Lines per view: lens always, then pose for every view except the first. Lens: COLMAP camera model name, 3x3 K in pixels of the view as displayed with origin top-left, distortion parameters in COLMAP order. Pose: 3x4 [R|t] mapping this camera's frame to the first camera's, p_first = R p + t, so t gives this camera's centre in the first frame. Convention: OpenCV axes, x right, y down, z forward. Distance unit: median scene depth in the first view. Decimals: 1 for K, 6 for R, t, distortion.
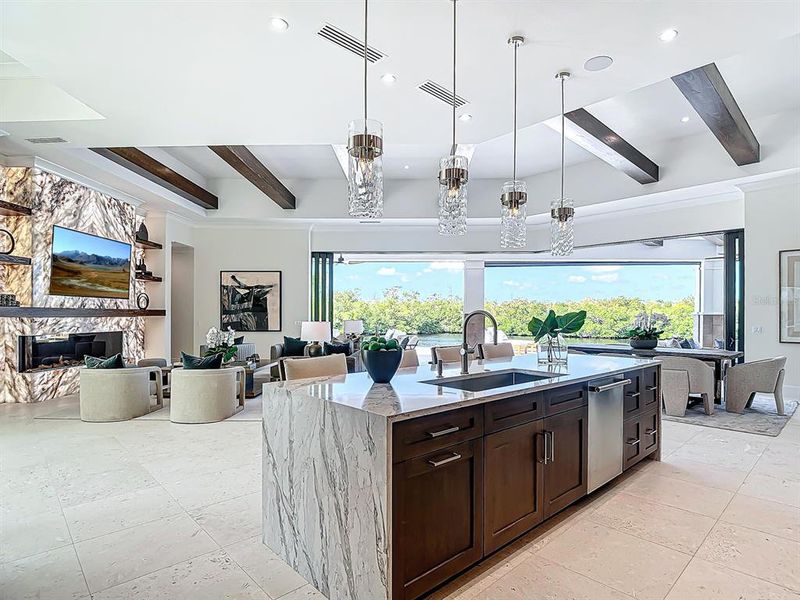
lens RADIAL K [[430.8, 0, 403.5], [0, 430.8, 306.9], [0, 0, 1]] dist [-0.003552, -0.000202]
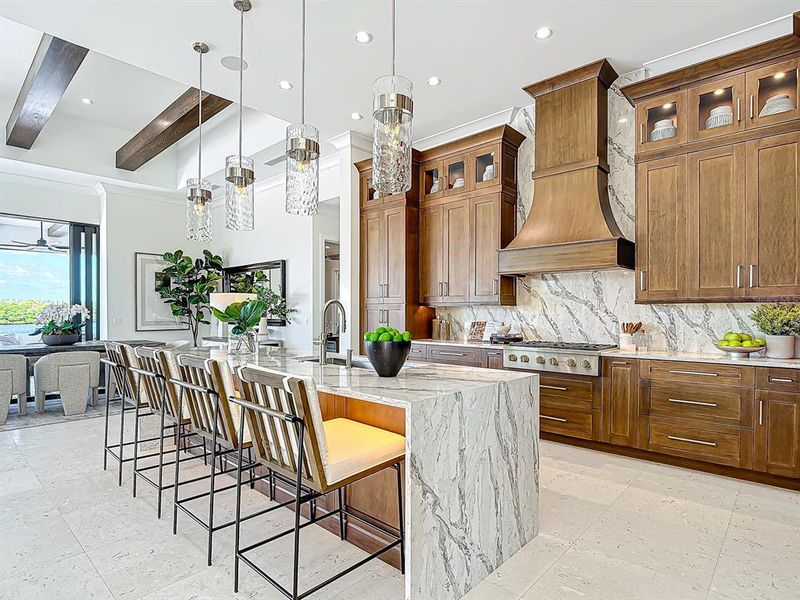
lens RADIAL K [[430.8, 0, 403.6], [0, 430.8, 305.5], [0, 0, 1]] dist [-0.003552, -0.000202]
pose [[-0.070861, 0.013310, 0.997397, -1.109453], [-0.025435, 0.999562, -0.015145, 0.042999], [-0.997162, -0.026442, -0.070492, 1.188899]]
